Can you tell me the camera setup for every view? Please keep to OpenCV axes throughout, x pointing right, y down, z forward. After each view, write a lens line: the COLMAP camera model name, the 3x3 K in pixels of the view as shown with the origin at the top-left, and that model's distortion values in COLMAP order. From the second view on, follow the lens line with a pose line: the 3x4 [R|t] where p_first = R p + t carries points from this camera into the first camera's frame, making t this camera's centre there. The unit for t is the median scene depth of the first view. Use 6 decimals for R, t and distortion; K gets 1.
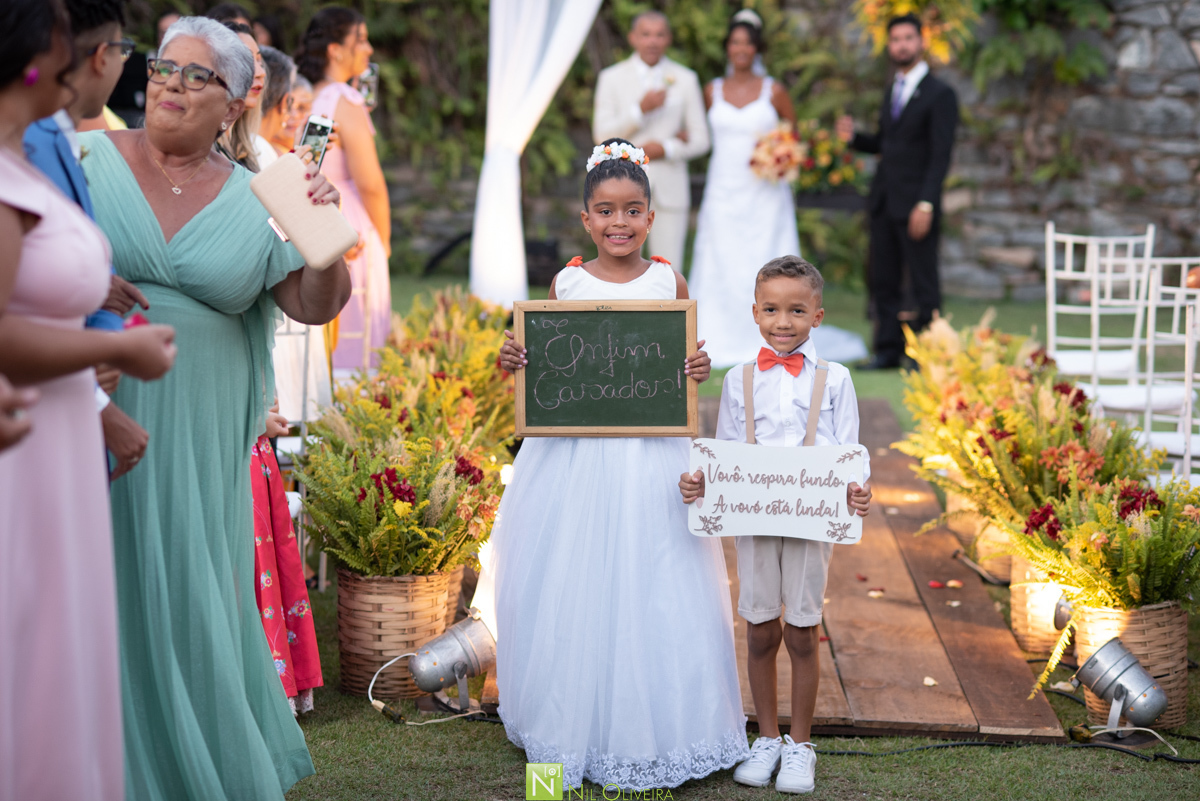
lens RADIAL K [[2883.3, 0, 600.0], [0, 2883.3, 400.5], [0, 0, 1]] dist [0.149331, 0.179674]
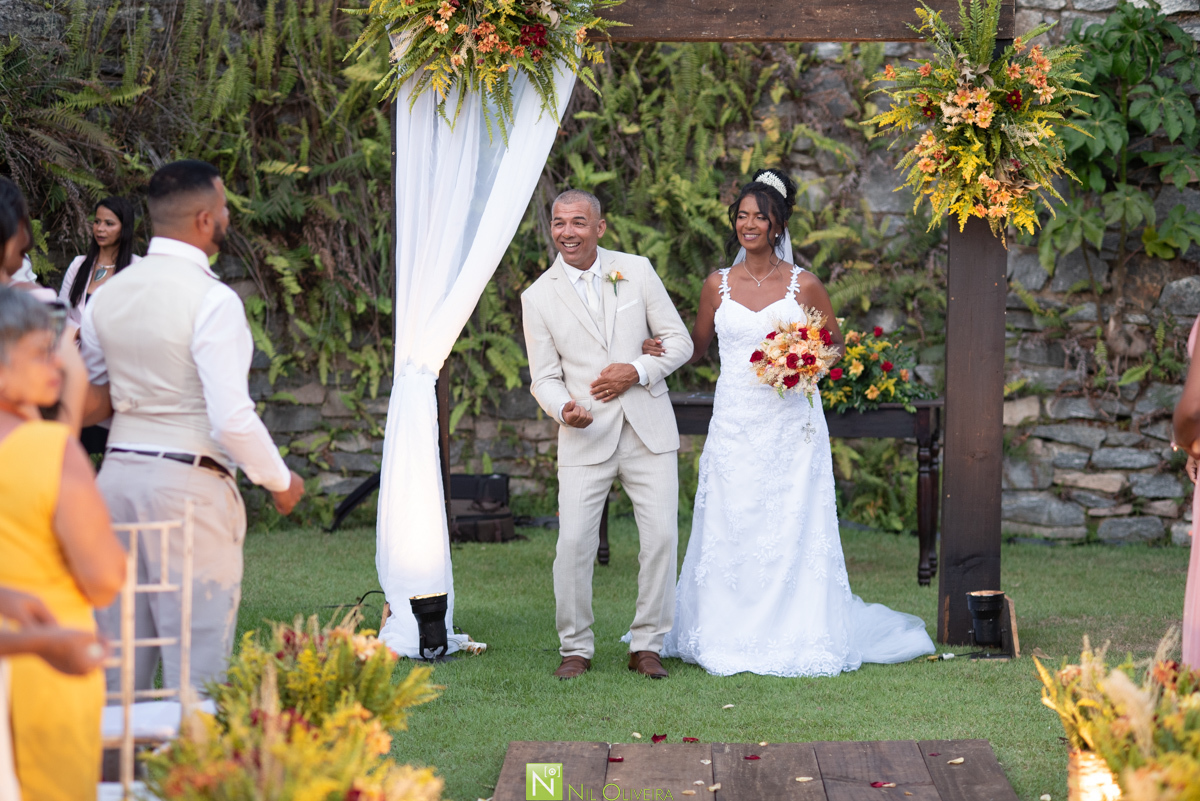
lens RADIAL K [[3097.5, 0, 582.2], [0, 3097.5, 400.2], [0, 0, 1]] dist [0.117605, 0.026641]
pose [[0.999689, -0.024811, 0.002637, 0.009743], [0.024930, 0.997538, -0.065546, -0.050917], [-0.001004, 0.065591, 0.997846, 0.420659]]
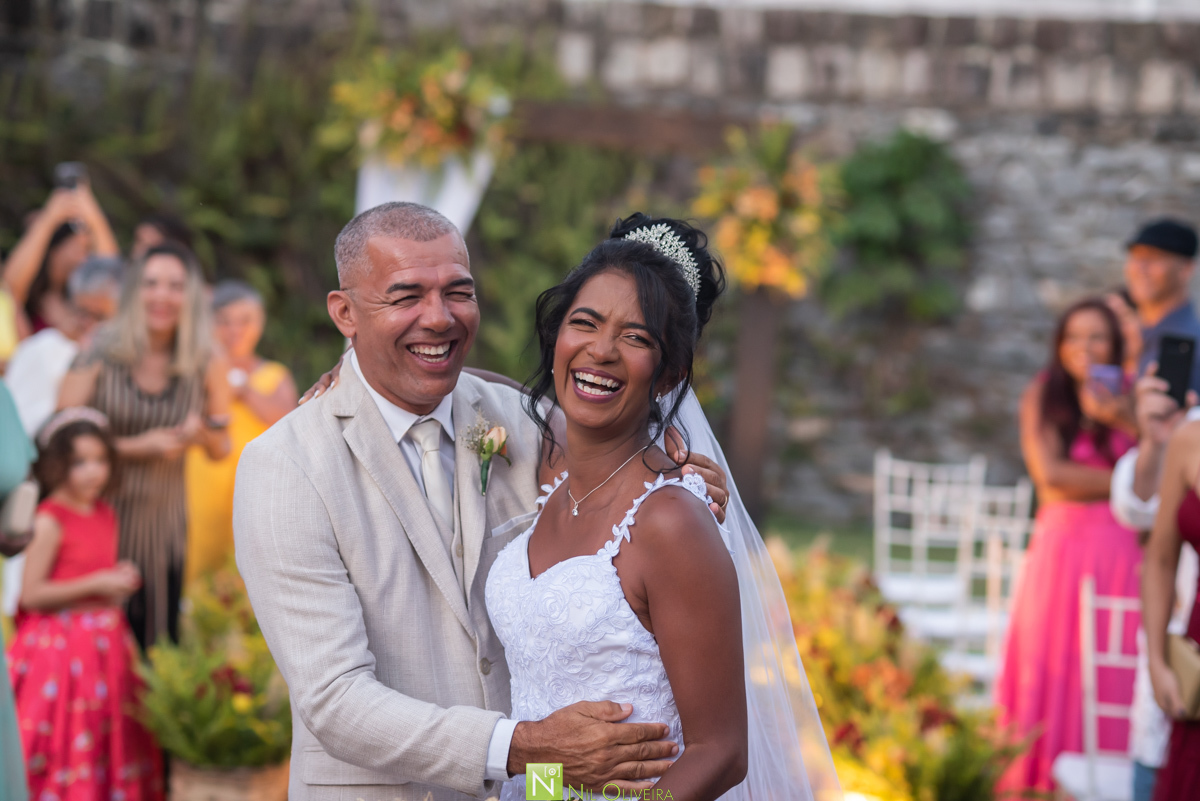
lens RADIAL K [[2904.9, 0, 600.0], [0, 2904.9, 400.5], [0, 0, 1]] dist [0.116028, 0.684827]
pose [[0.998283, 0.039287, 0.043439, 0.009008], [-0.035980, 0.996575, -0.074450, 0.001791], [-0.046215, 0.072759, 0.996278, -0.051183]]
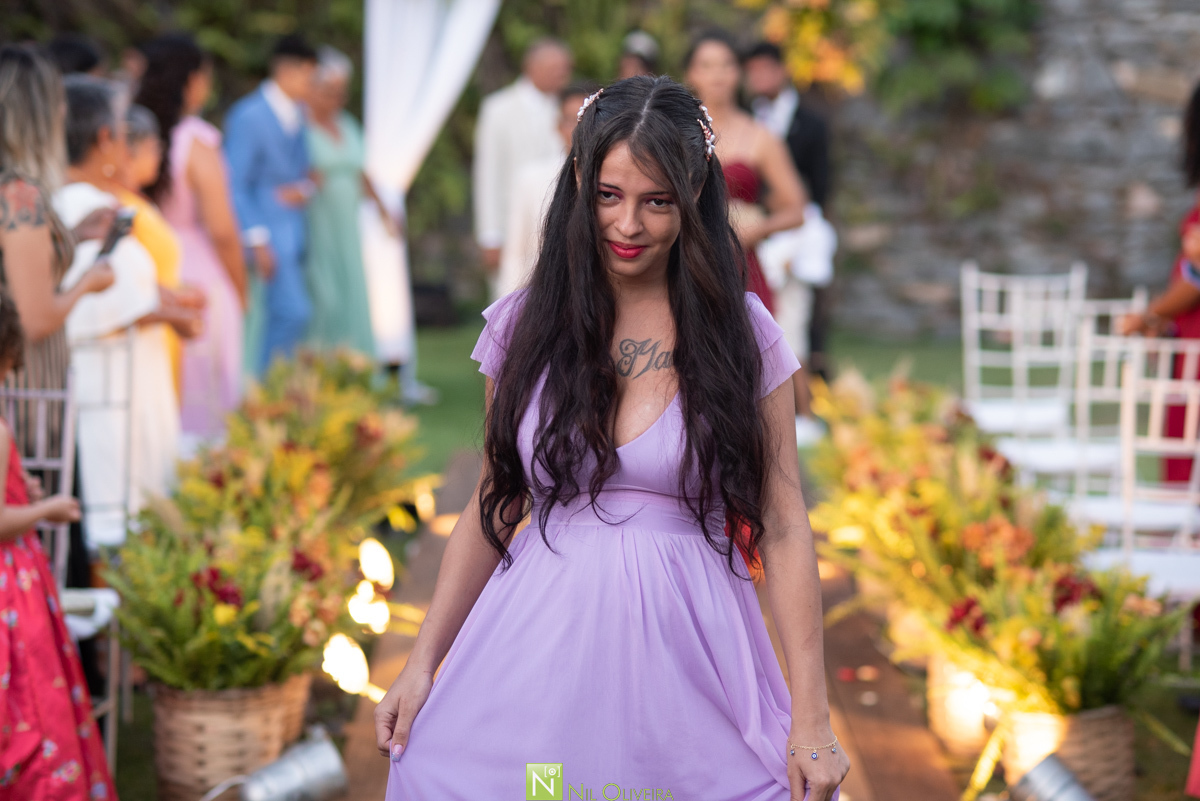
lens RADIAL K [[2941.9, 0, 583.8], [0, 2941.9, 402.9], [0, 0, 1]] dist [0.266574, -0.034743]
pose [[0.999658, -0.010592, 0.023902, 0.013287], [0.010856, 0.999881, -0.010960, -0.010928], [-0.023783, 0.011216, 0.999654, 0.085499]]
